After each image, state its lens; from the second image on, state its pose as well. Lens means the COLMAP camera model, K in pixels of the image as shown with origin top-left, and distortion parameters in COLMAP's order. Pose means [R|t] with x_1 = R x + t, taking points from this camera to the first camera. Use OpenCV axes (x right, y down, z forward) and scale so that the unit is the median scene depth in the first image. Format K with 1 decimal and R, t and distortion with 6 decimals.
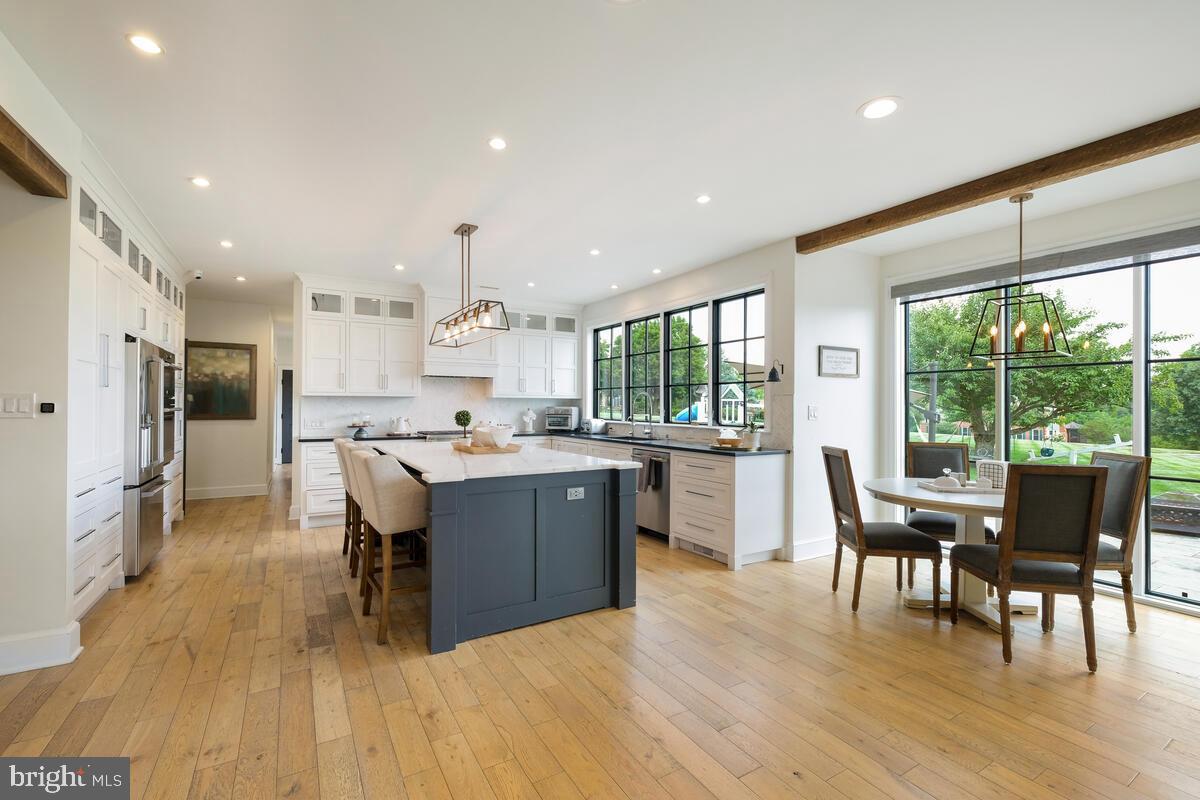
lens RADIAL K [[522.8, 0, 601.2], [0, 522.8, 404.3], [0, 0, 1]] dist [-0.001421, -0.000236]
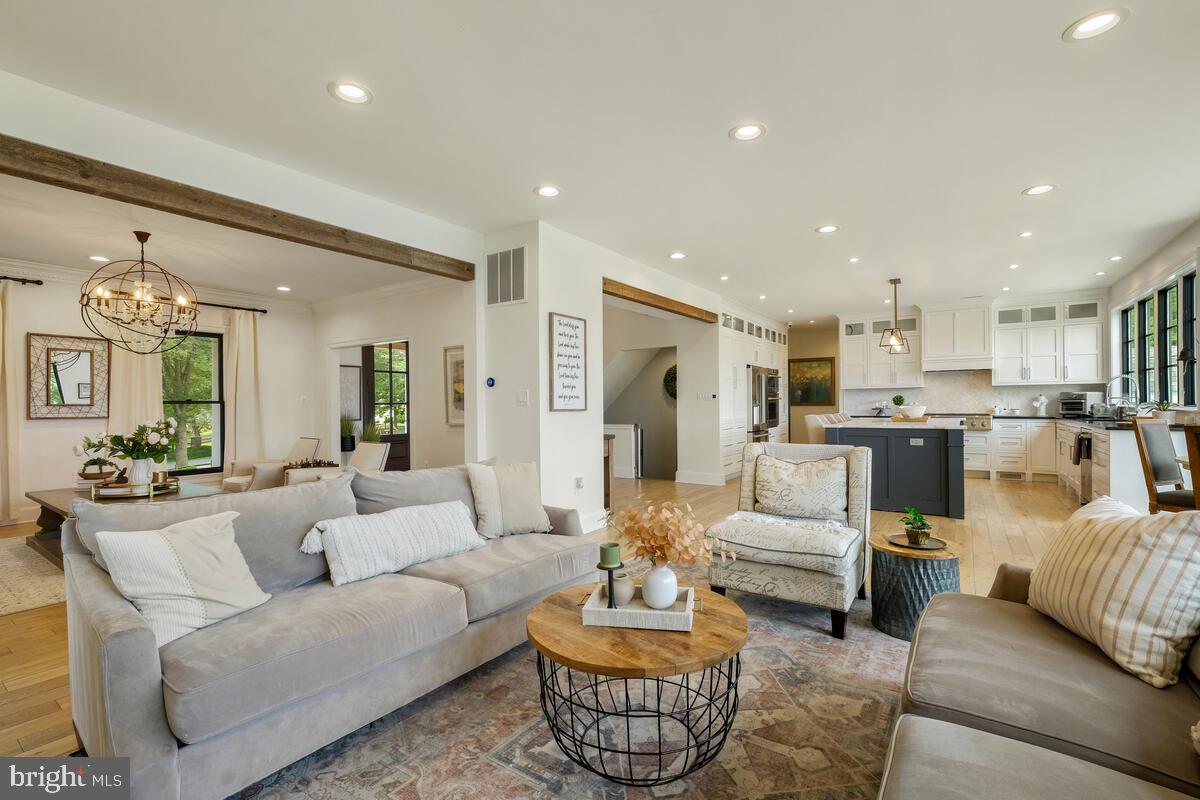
lens RADIAL K [[522.8, 0, 600.2], [0, 522.8, 402.5], [0, 0, 1]] dist [-0.001421, -0.000236]
pose [[0.413373, -0.009431, -0.910513, 0.538826], [0.015021, 0.999881, -0.003537, 0.017476], [0.910438, -0.012215, 0.413466, -0.316060]]
